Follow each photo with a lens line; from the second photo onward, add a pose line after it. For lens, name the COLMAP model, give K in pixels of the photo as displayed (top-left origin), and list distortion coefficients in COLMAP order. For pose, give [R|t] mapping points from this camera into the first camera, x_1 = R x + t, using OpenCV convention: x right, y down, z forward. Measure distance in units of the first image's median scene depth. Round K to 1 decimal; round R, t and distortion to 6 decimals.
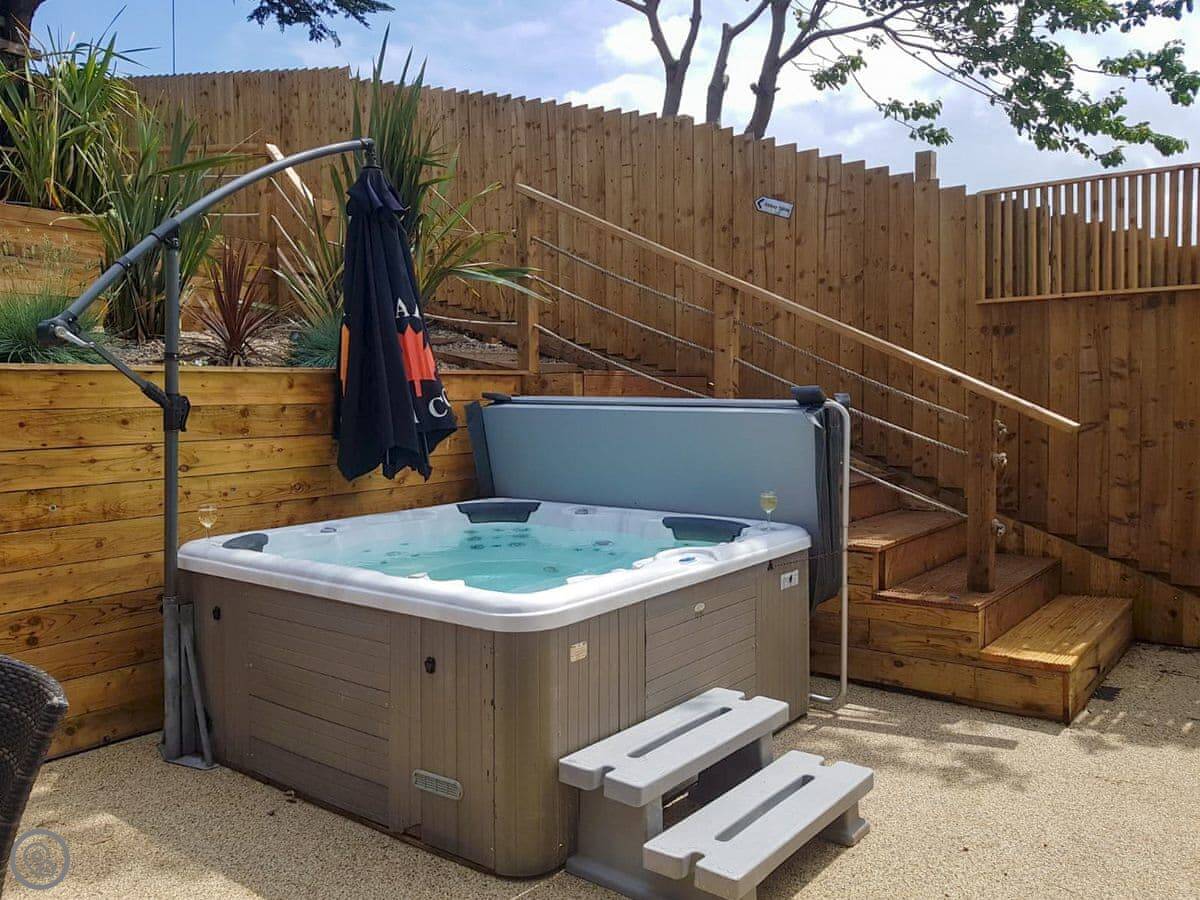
lens RADIAL K [[964.1, 0, 597.6], [0, 964.1, 428.4], [0, 0, 1]] dist [0.047657, -0.103642]
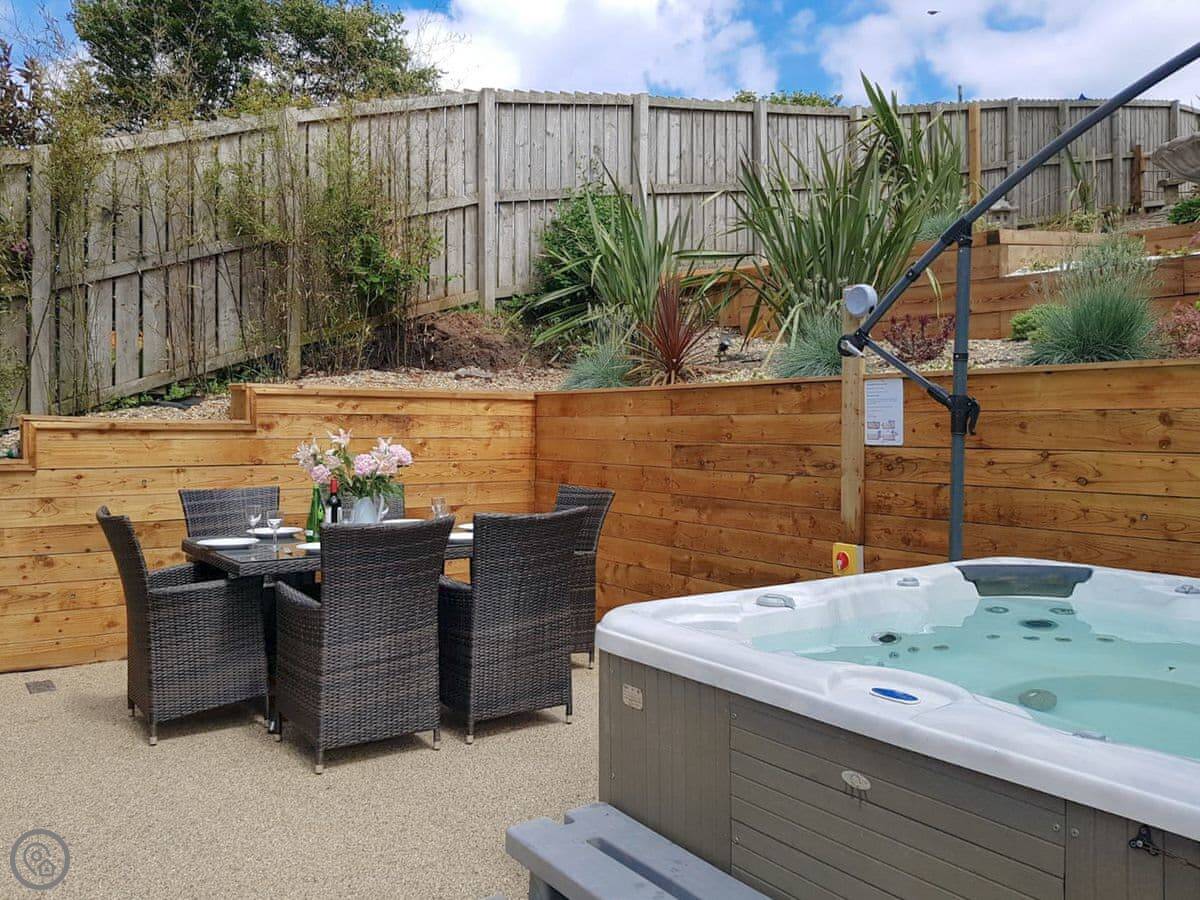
lens RADIAL K [[964.1, 0, 597.6], [0, 964.1, 428.4], [0, 0, 1]] dist [0.047657, -0.103642]
pose [[-0.292001, 0.008659, -0.956379, 0.564736], [-0.042623, 0.998848, 0.022057, -0.007313], [0.955468, 0.047205, -0.291295, 0.889663]]
